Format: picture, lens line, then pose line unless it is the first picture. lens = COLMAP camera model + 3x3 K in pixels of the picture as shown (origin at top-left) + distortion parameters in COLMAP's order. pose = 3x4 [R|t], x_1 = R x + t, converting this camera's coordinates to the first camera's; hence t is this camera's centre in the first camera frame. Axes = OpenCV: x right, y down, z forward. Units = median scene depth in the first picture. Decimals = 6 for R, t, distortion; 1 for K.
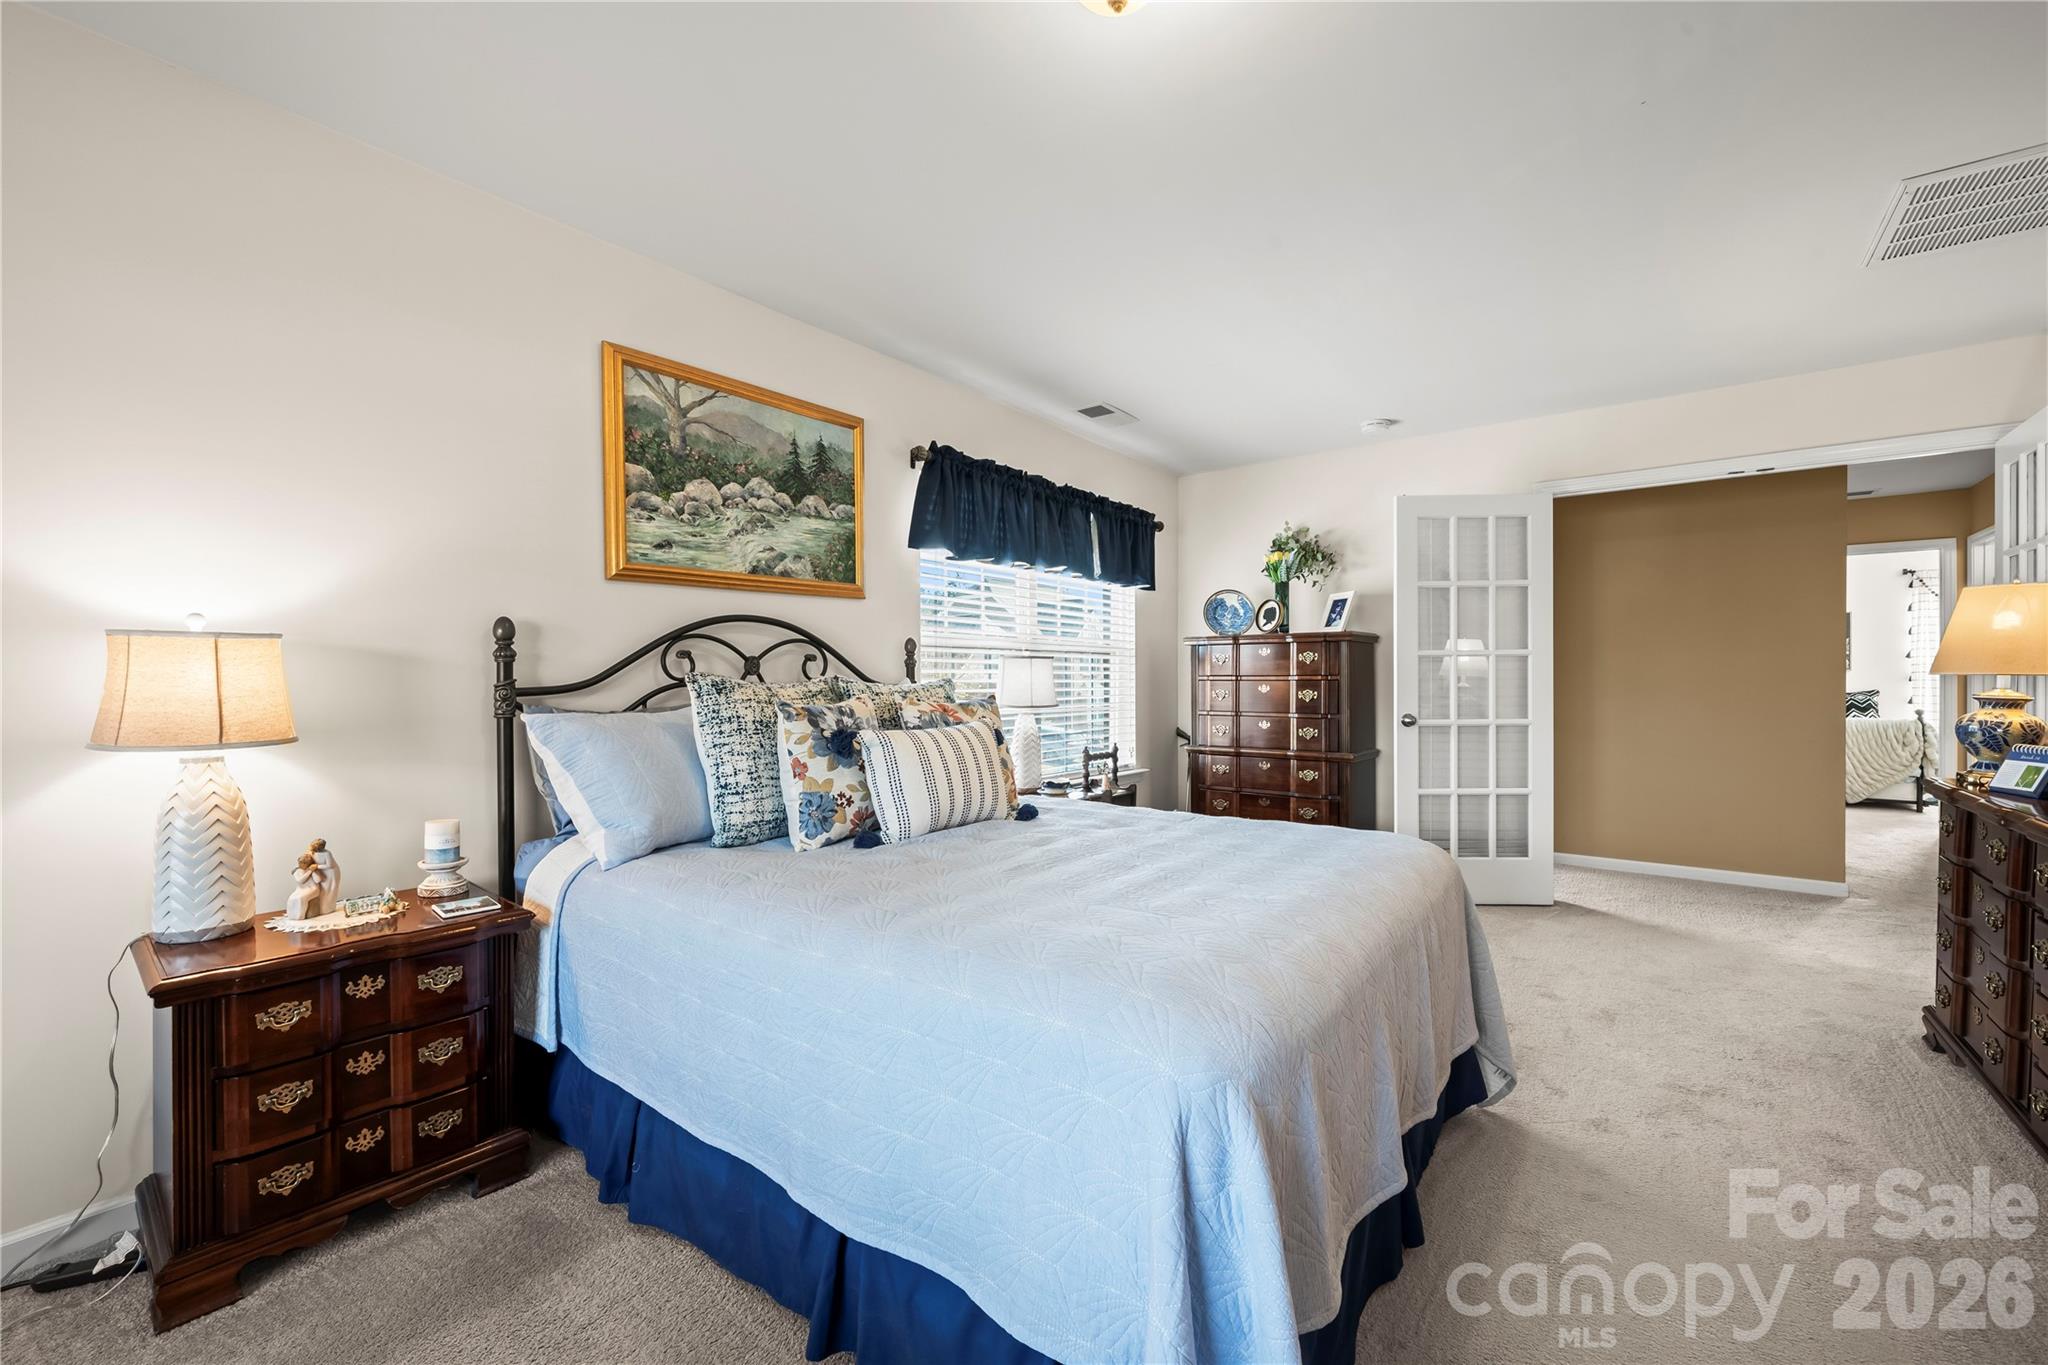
lens RADIAL K [[851.2, 0, 1024.0], [0, 851.2, 682.5], [0, 0, 1]] dist [0.000999, -0.000226]
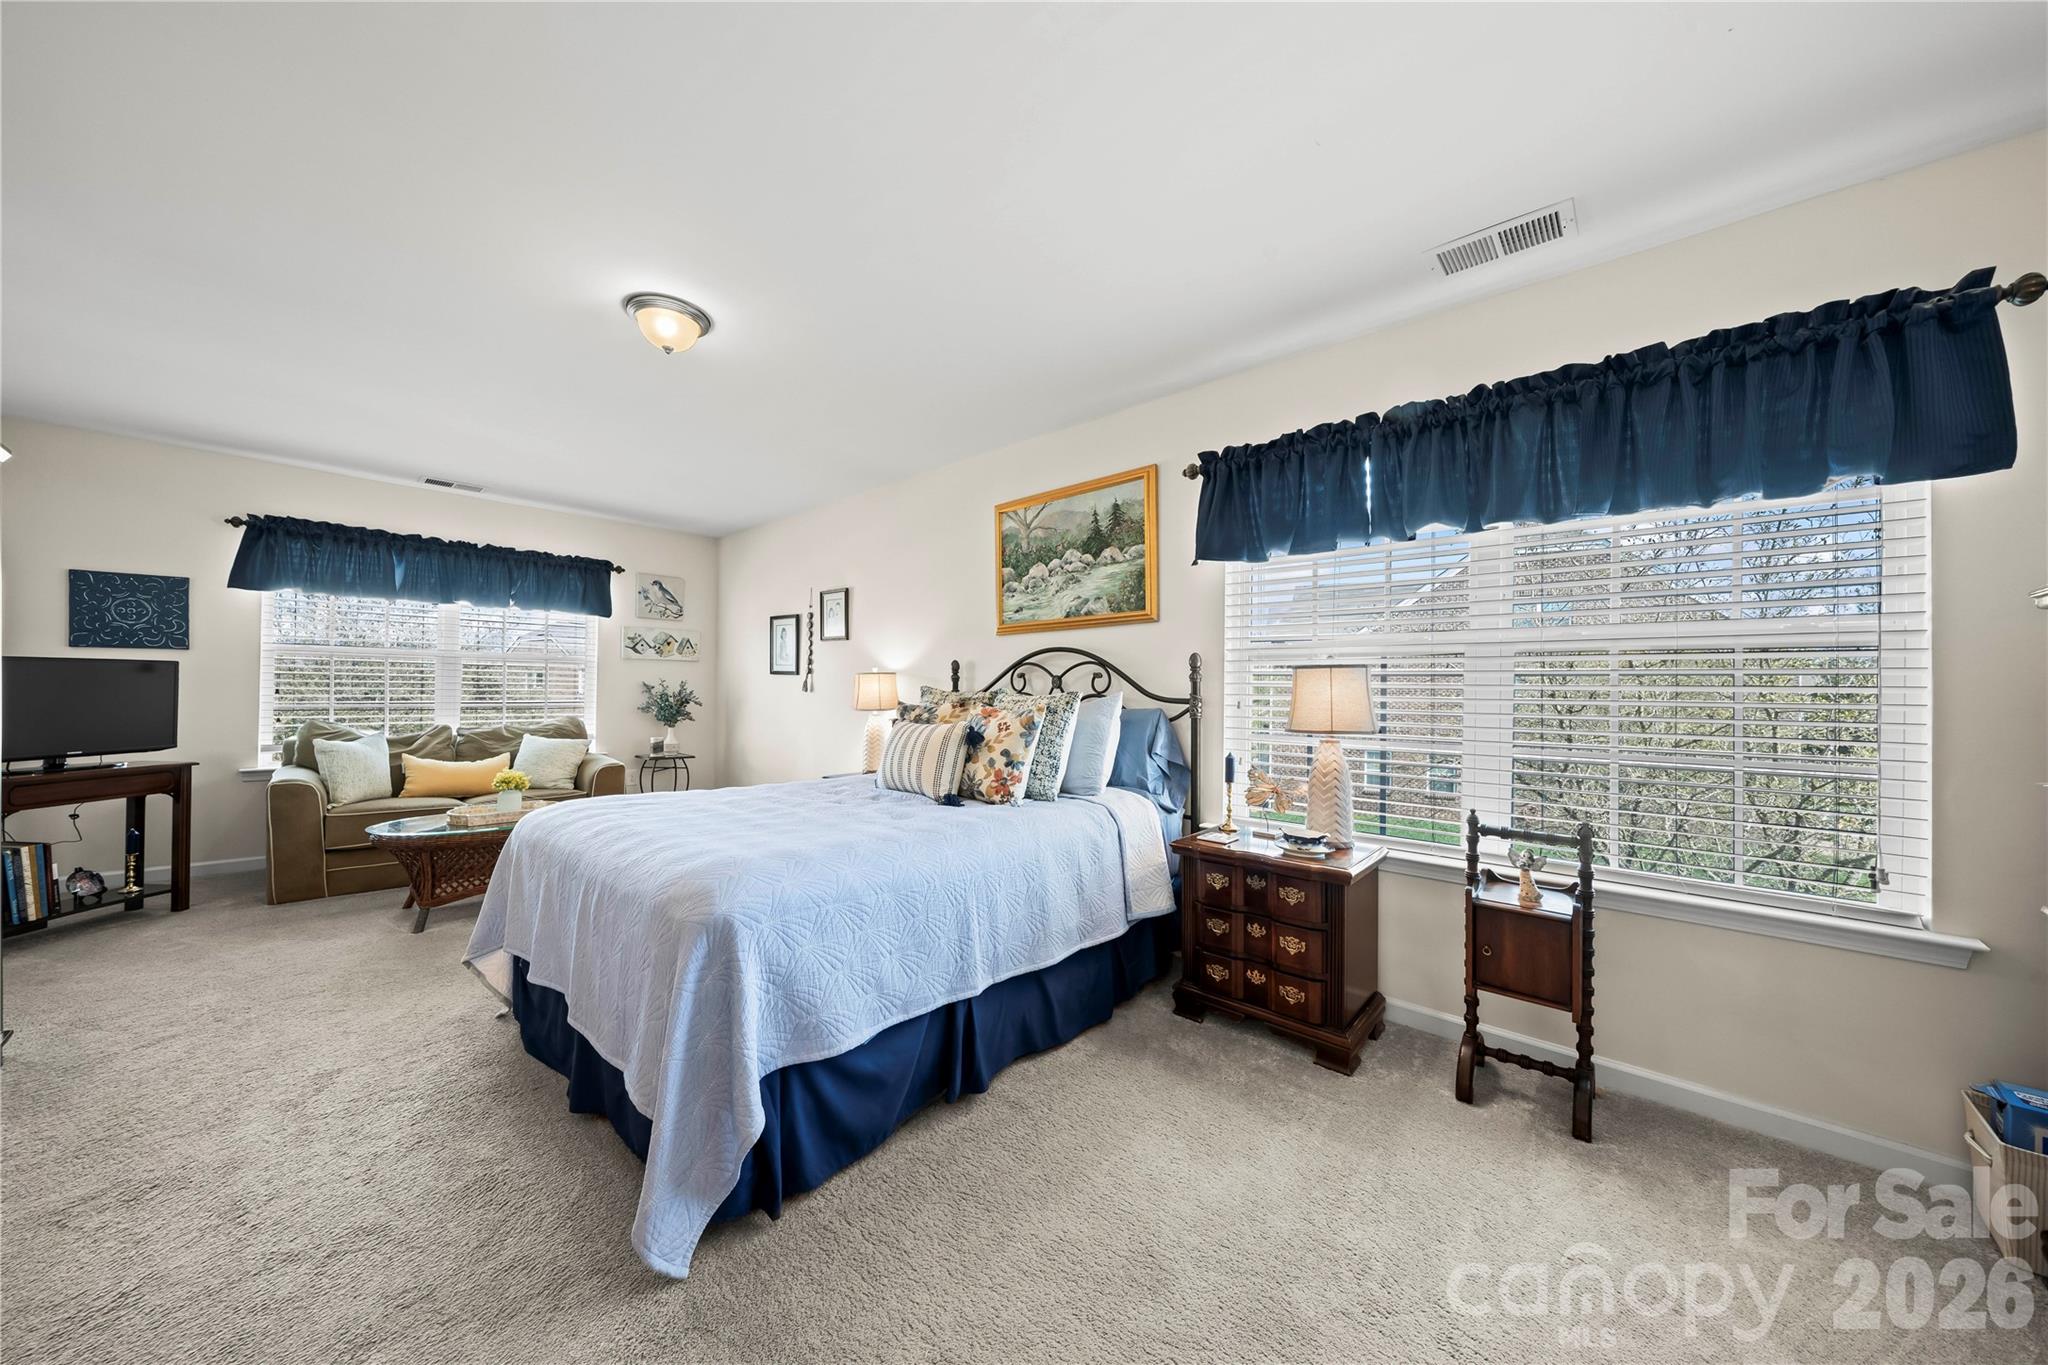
lens RADIAL K [[692.5, 0, 1021.0], [0, 692.5, 684.7], [0, 0, 1]] dist [-0.004645, 0.000046]
pose [[-0.097082, -0.007335, -0.995249, 0.899887], [-0.018432, 0.999815, -0.005571, -0.007665], [0.995106, 0.017804, -0.097199, 1.104223]]
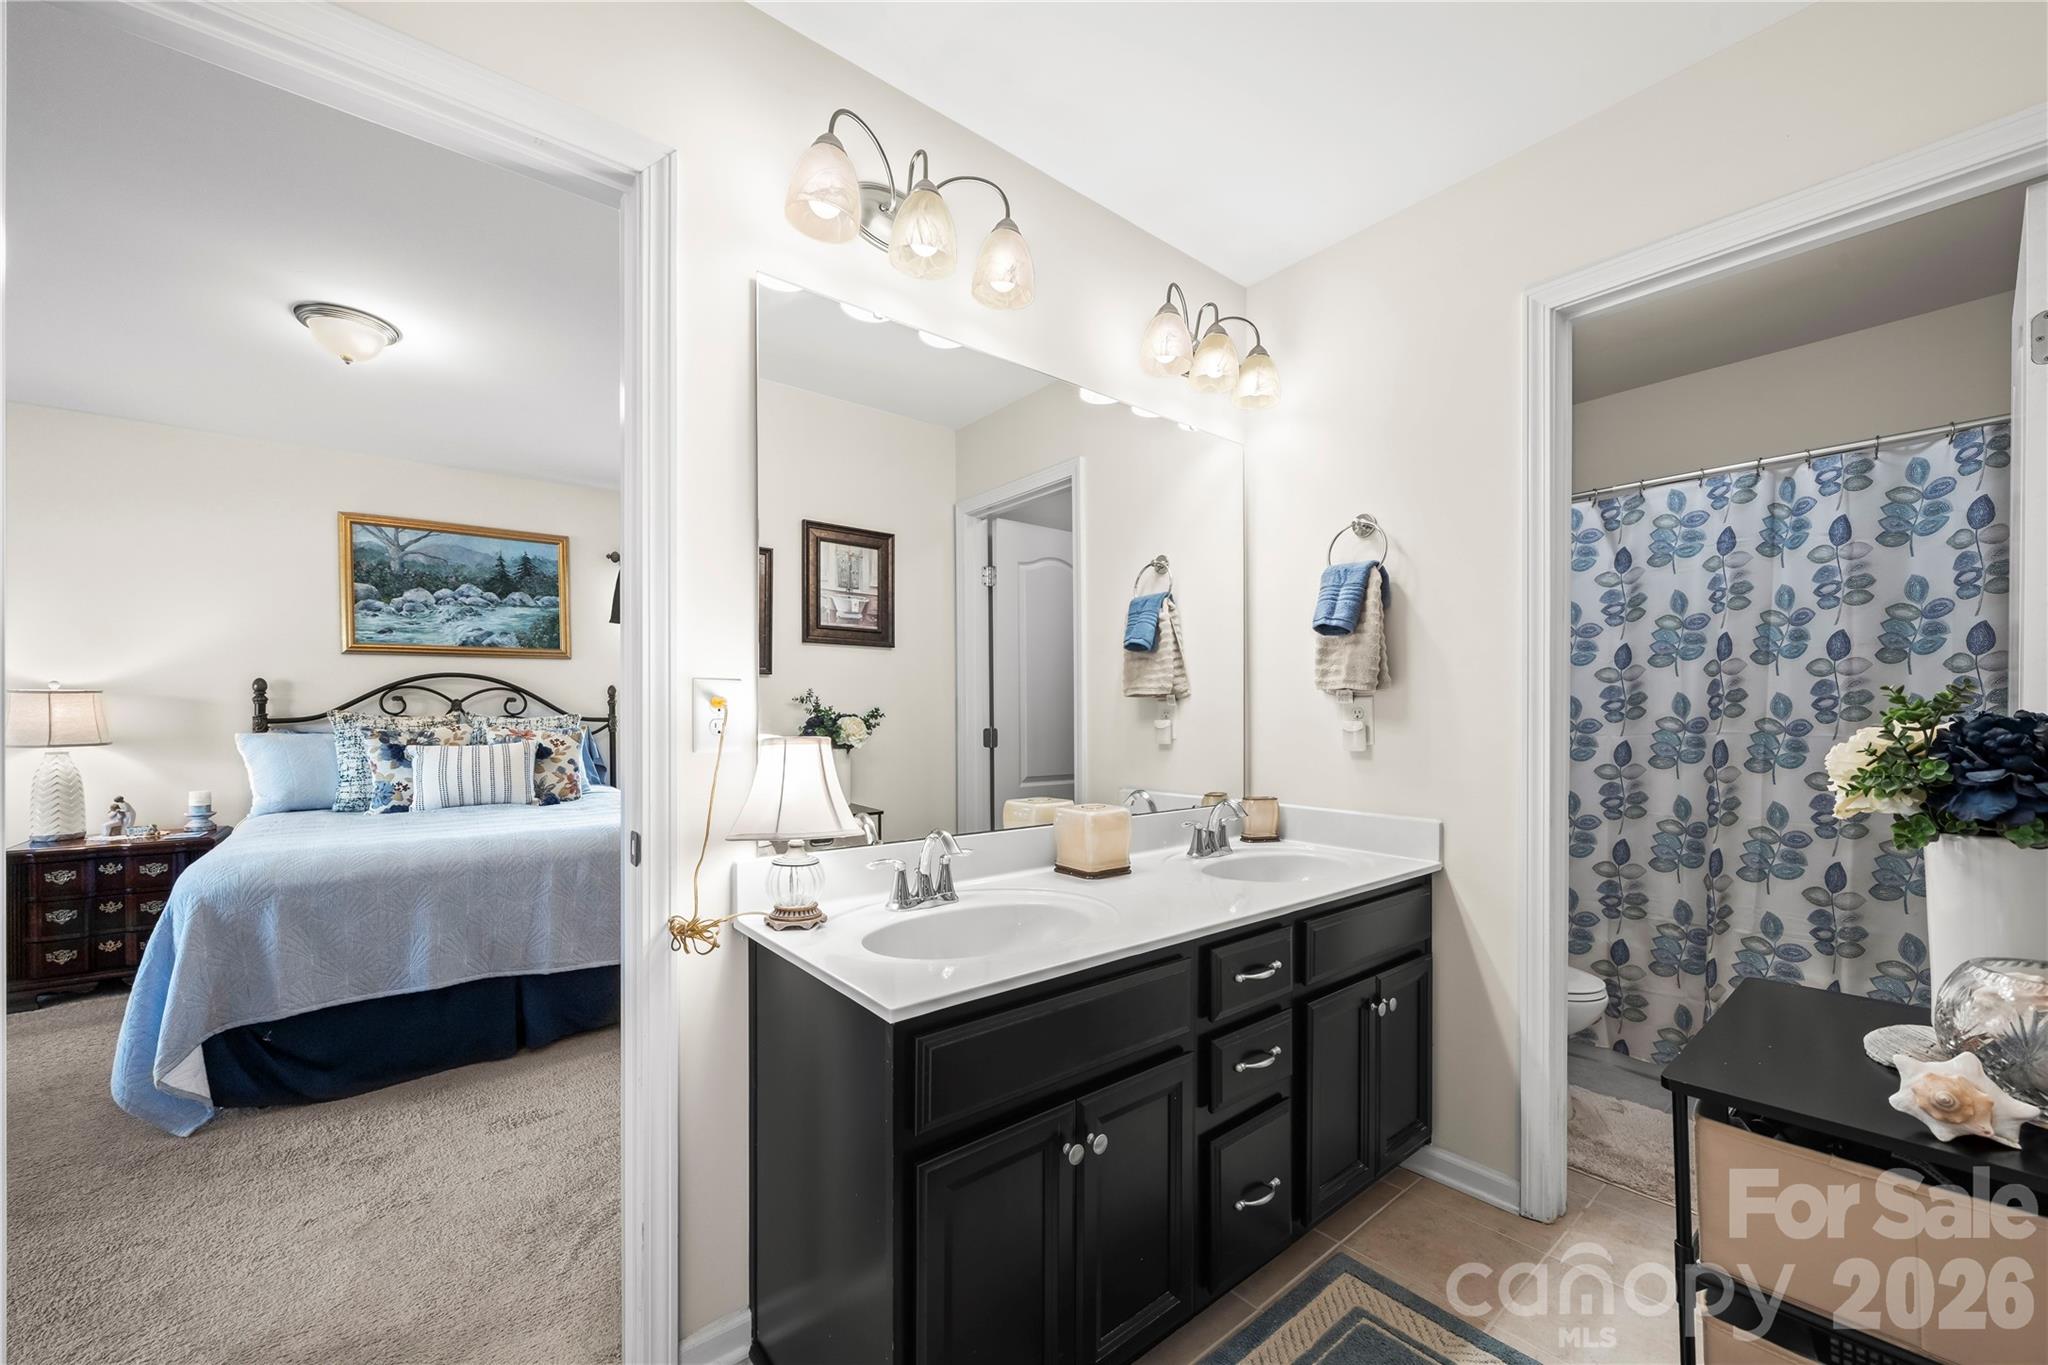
lens RADIAL K [[815.6, 0, 1022.5], [0, 815.6, 711.3], [0, 0, 1]] dist [0.000173, 0.000138]
pose [[0.971412, 0.004837, -0.237353, 1.094586], [-0.005718, 0.999979, -0.003021, -0.010181], [0.237333, 0.004291, 0.971419, -0.217169]]
